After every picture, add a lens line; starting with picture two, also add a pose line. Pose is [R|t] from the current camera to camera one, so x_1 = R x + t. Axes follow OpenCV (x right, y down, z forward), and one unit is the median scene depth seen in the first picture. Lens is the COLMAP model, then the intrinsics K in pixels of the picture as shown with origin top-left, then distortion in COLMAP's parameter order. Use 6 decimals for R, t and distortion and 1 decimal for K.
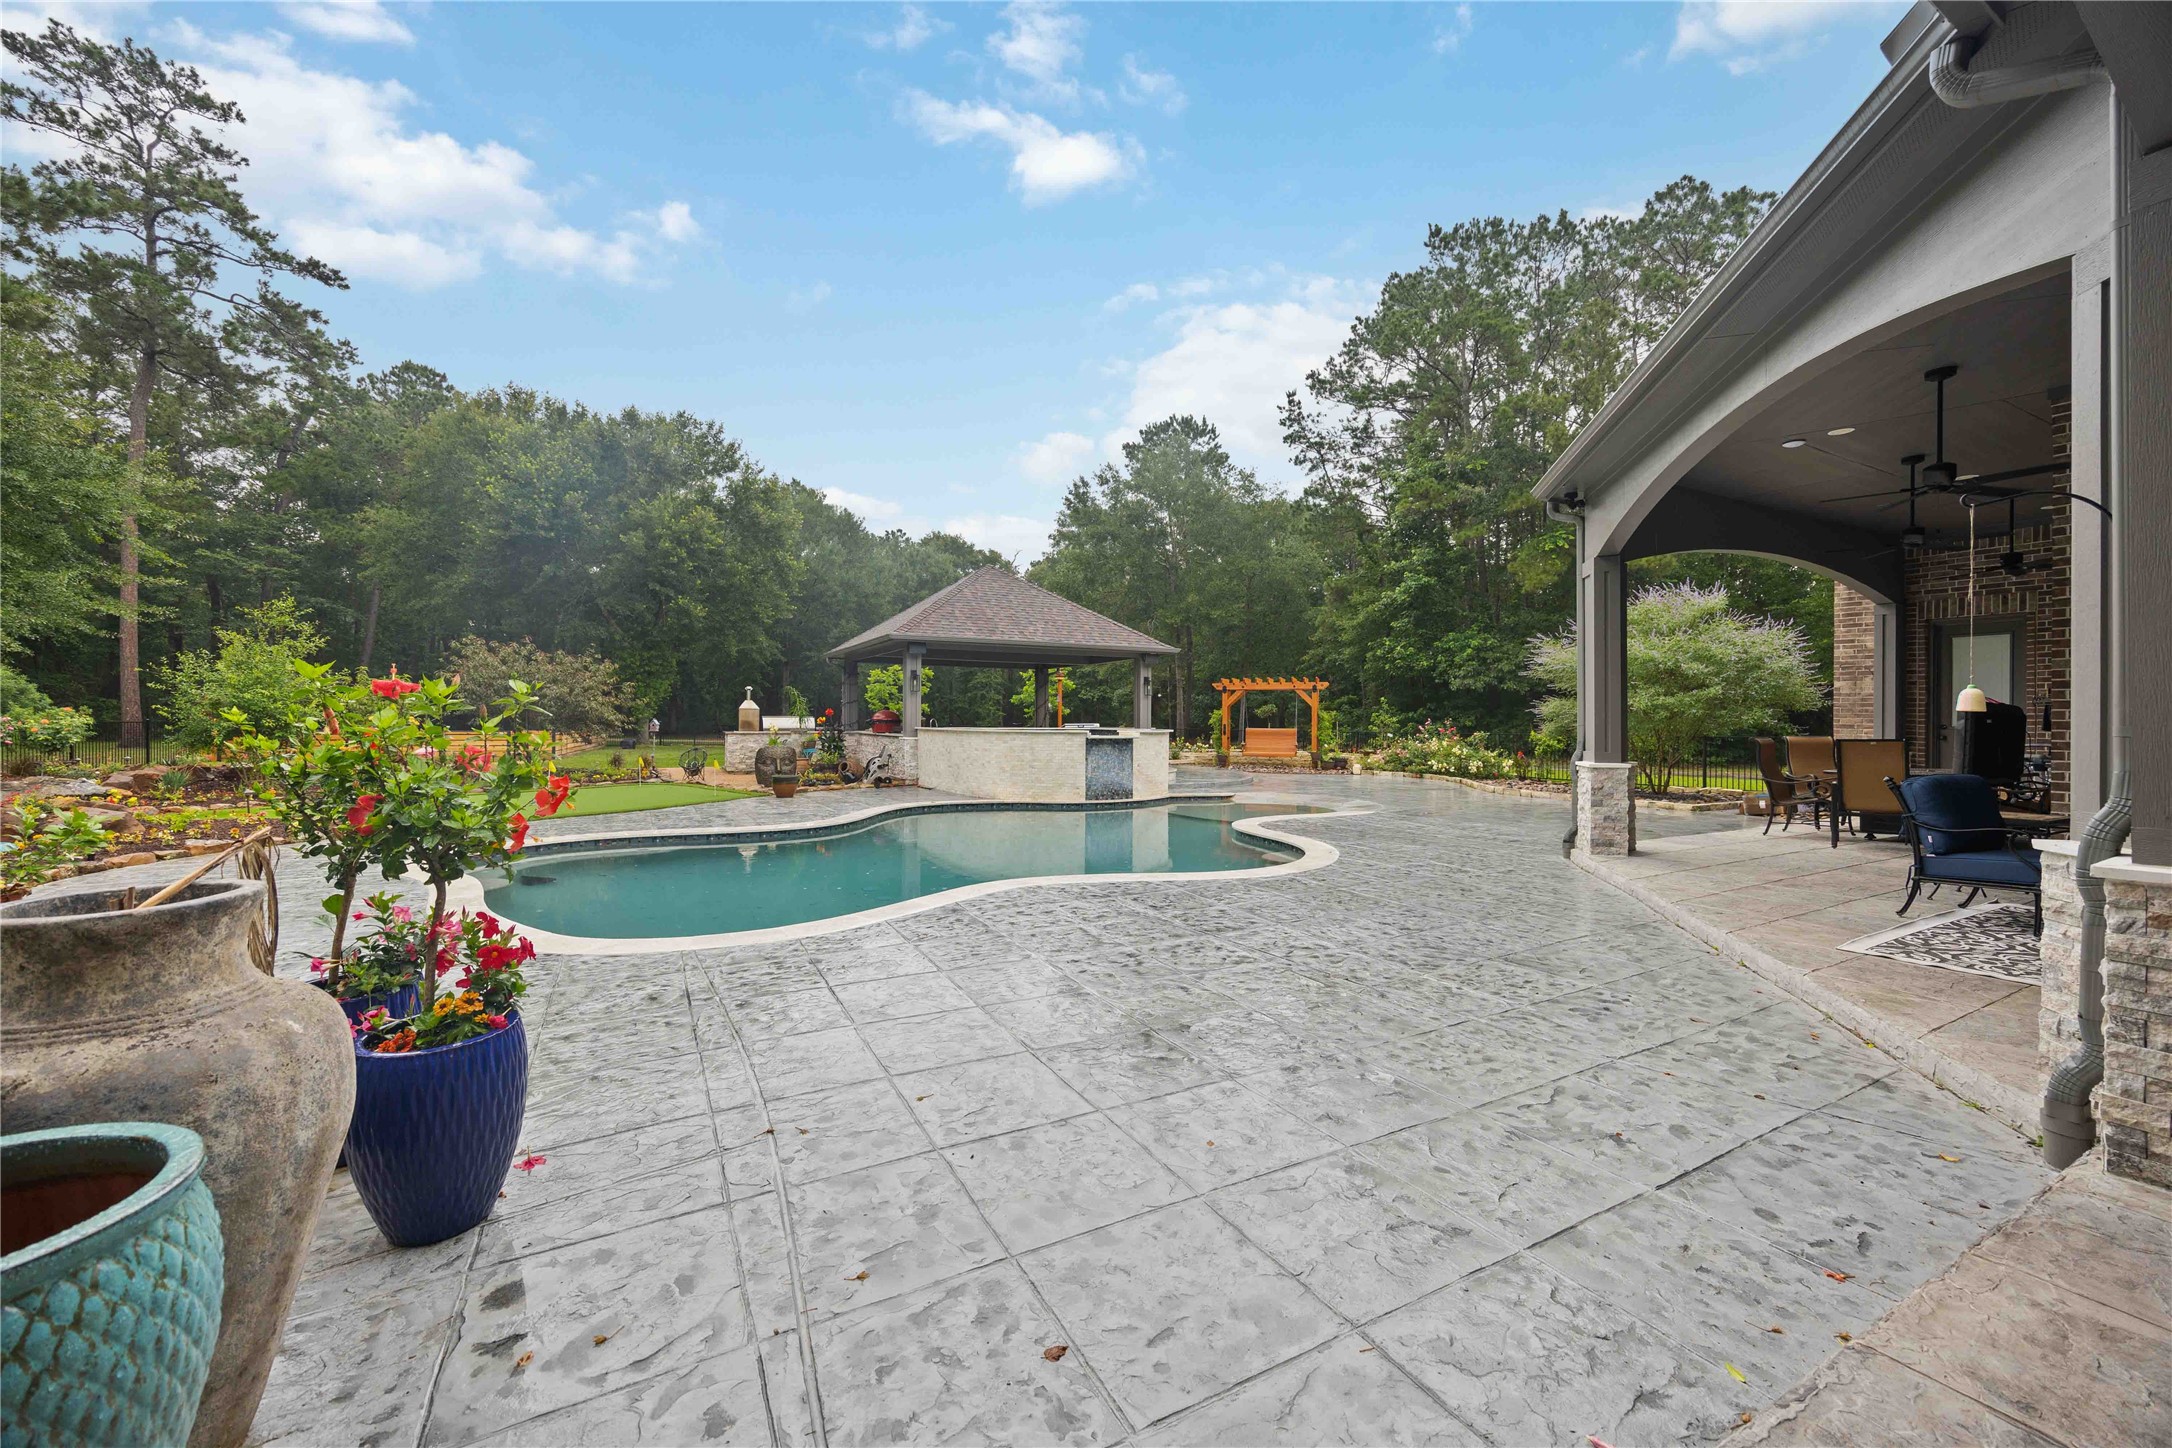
lens RADIAL K [[840.6, 0, 1085.8], [0, 840.6, 722.1], [0, 0, 1]] dist [-0.001984, 0.000127]
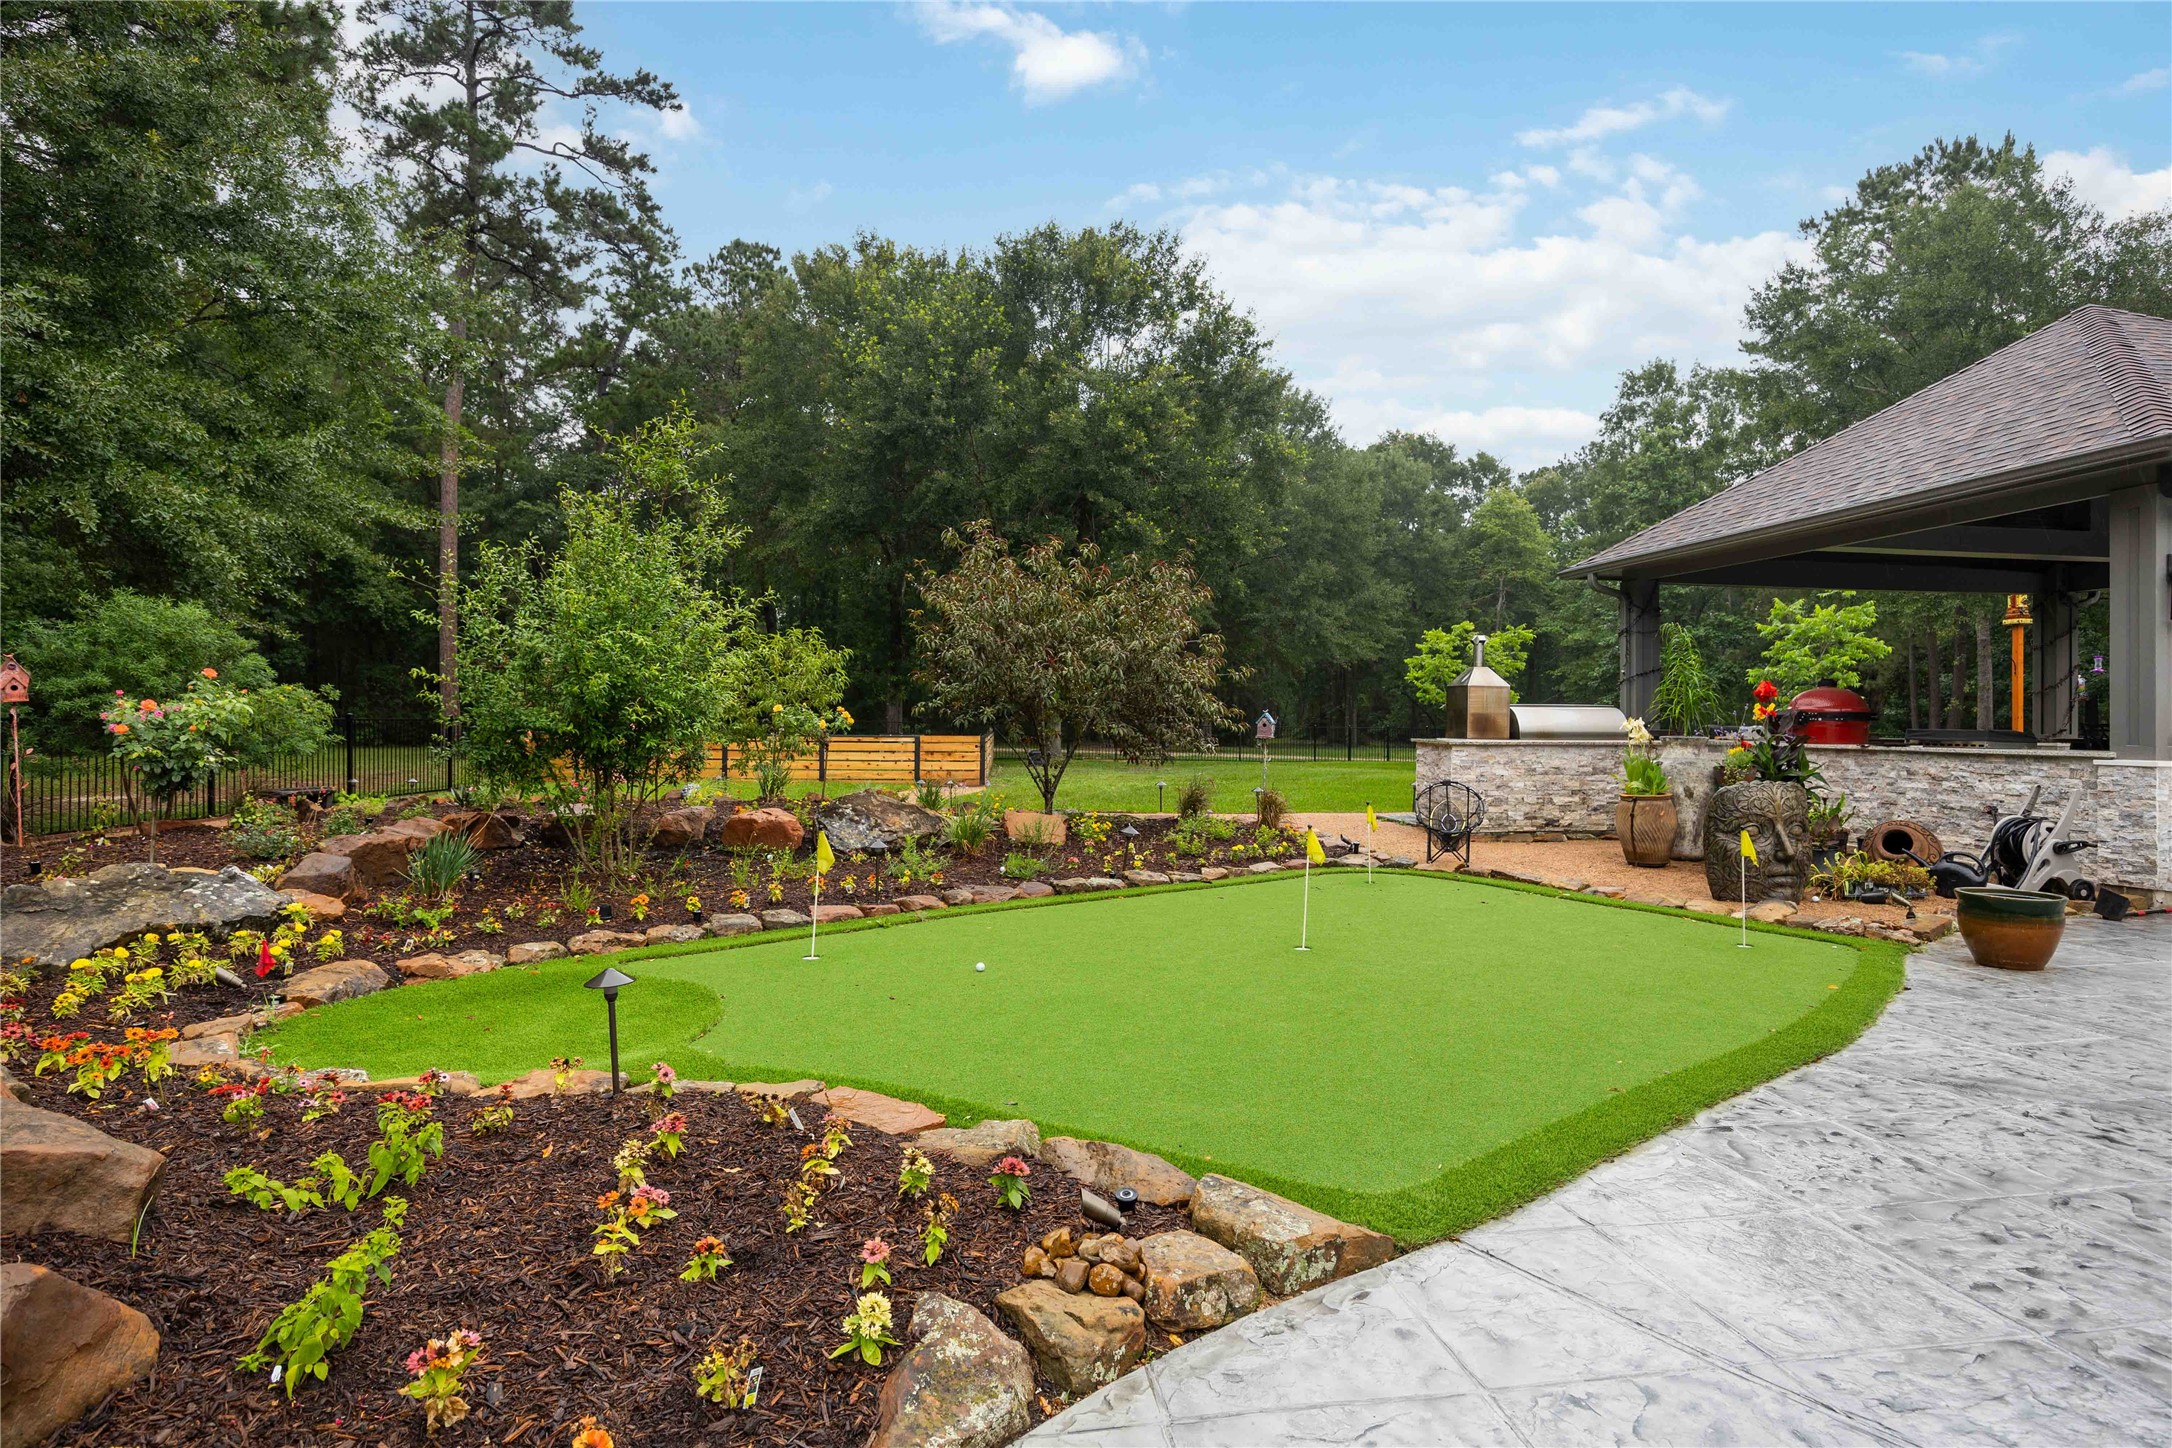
lens RADIAL K [[1166.7, 0, 1086.8], [0, 1166.7, 728.3], [0, 0, 1]] dist [0.002178, -0.001004]
pose [[0.934025, 0.002875, -0.357196, -0.208107], [-0.002103, 0.999995, 0.002550, 0.002421], [0.357201, -0.001631, 0.934026, 0.202847]]
